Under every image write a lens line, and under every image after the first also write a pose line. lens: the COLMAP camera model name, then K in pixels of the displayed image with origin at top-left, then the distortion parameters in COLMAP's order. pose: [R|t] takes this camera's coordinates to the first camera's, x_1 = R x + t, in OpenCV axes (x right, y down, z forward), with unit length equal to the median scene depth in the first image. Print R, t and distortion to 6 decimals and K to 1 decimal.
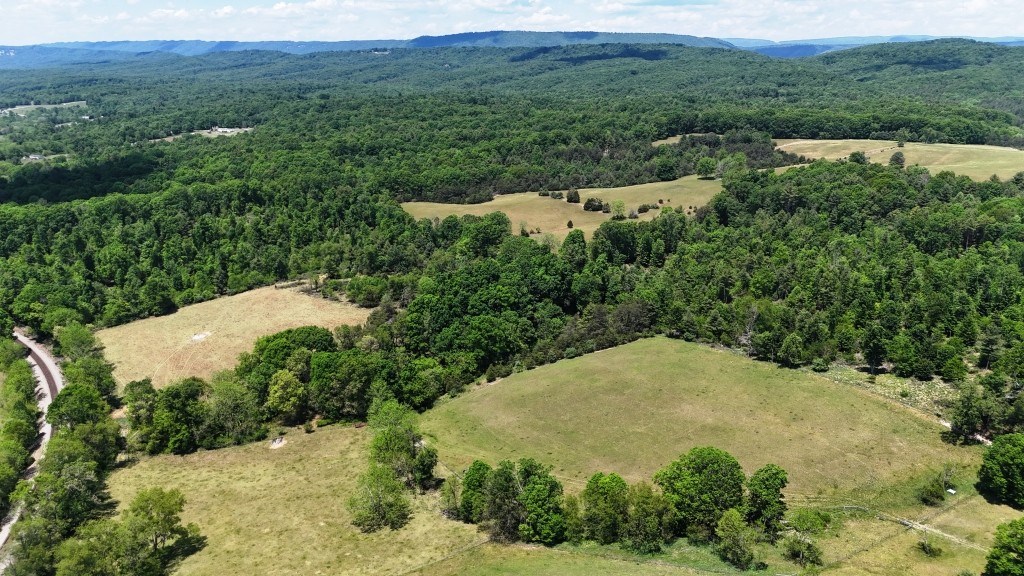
lens RADIAL K [[754.5, 0, 513.1], [0, 754.5, 288.2], [0, 0, 1]] dist [0.044544, -0.037450]
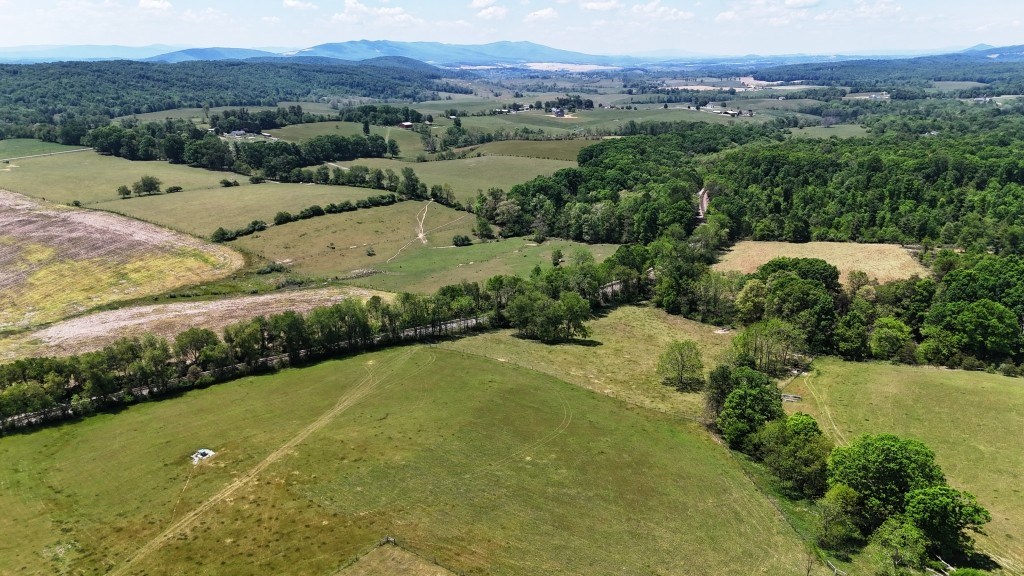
lens RADIAL K [[754.5, 0, 504.5], [0, 754.5, 289.3], [0, 0, 1]] dist [0.044544, -0.037450]
pose [[0.367752, 0.269662, -0.889967, 0.260587], [-0.265915, 0.947564, 0.177232, 0.009157], [0.891093, 0.171478, 0.420176, 0.076993]]
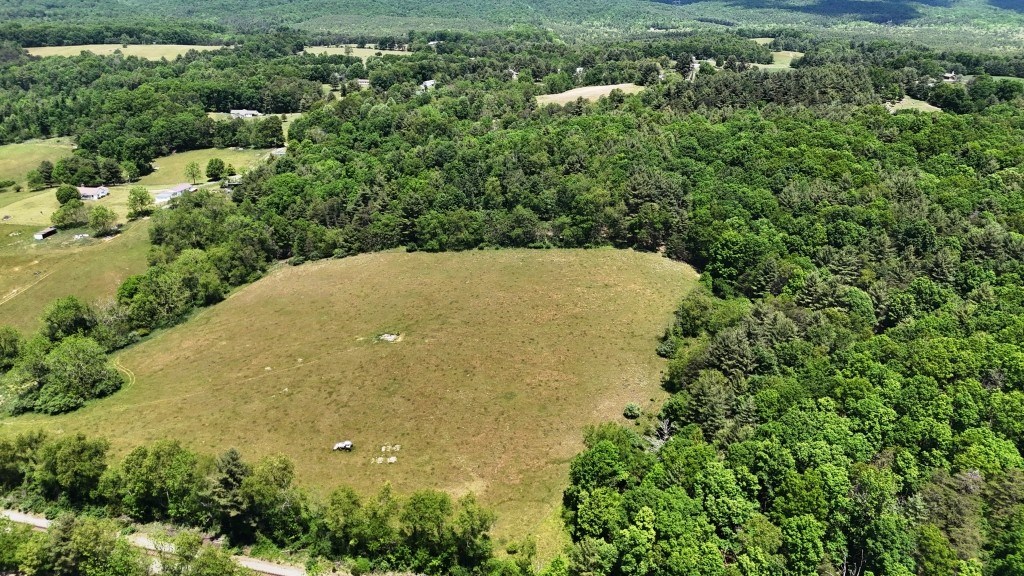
lens RADIAL K [[754.5, 0, 510.4], [0, 754.5, 286.4], [0, 0, 1]] dist [0.044544, -0.037450]
pose [[0.690414, -0.259919, 0.675108, -0.065540], [0.202076, 0.965368, 0.165014, 0.173833], [-0.694618, 0.022495, 0.719027, -0.562383]]
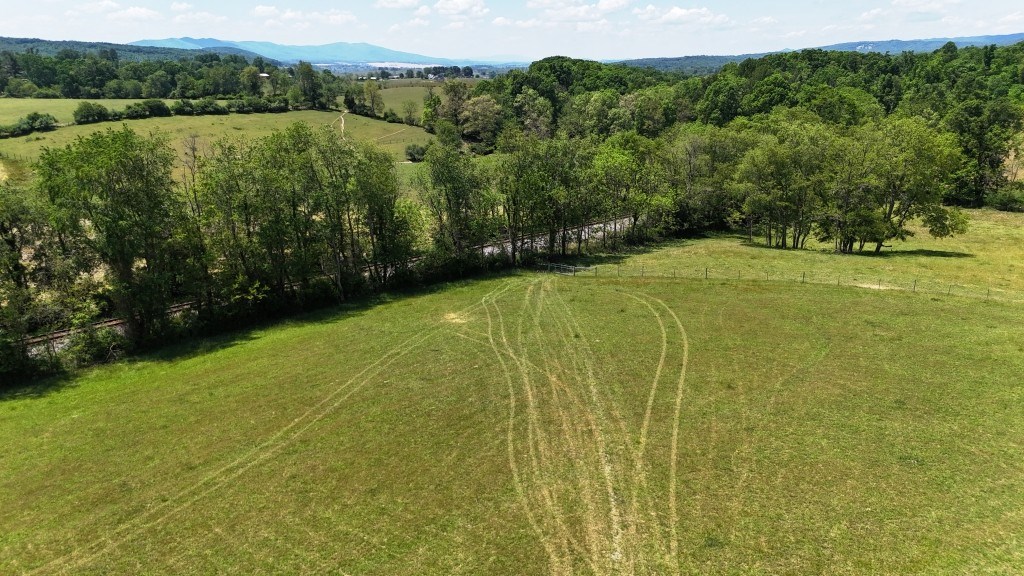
lens RADIAL K [[754.5, 0, 509.0], [0, 754.5, 285.8], [0, 0, 1]] dist [0.044544, -0.037450]
pose [[0.554017, 0.235664, -0.798453, -0.047281], [-0.243563, 0.963015, 0.115235, 0.126286], [0.796079, 0.130632, 0.590925, 0.135754]]
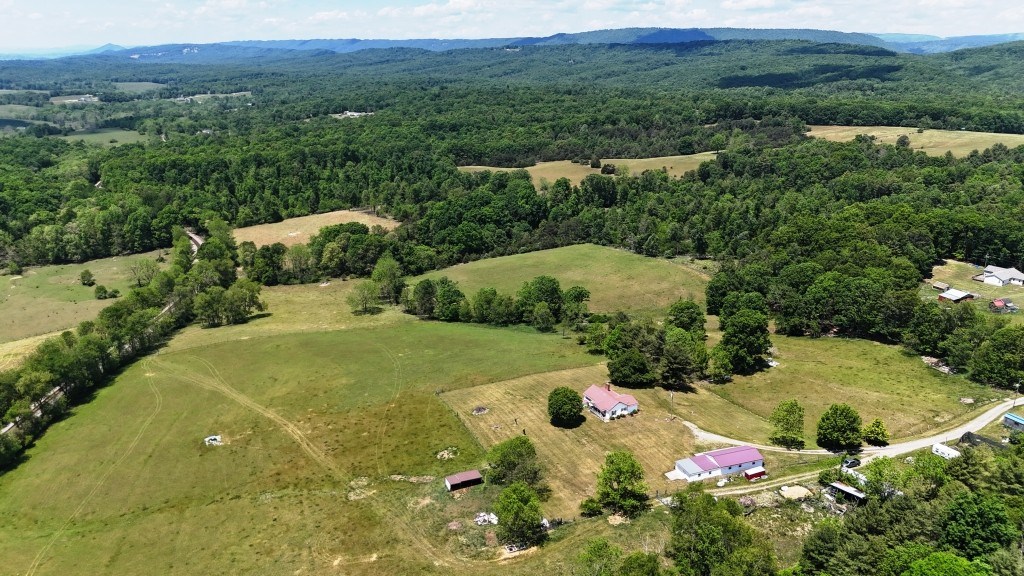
lens RADIAL K [[754.5, 0, 511.4], [0, 754.5, 289.0], [0, 0, 1]] dist [0.044544, -0.037450]
pose [[0.983177, 0.055704, -0.173954, 0.158487], [-0.054958, 0.998447, 0.009109, 0.075557], [0.174191, 0.000605, 0.984712, -0.229585]]
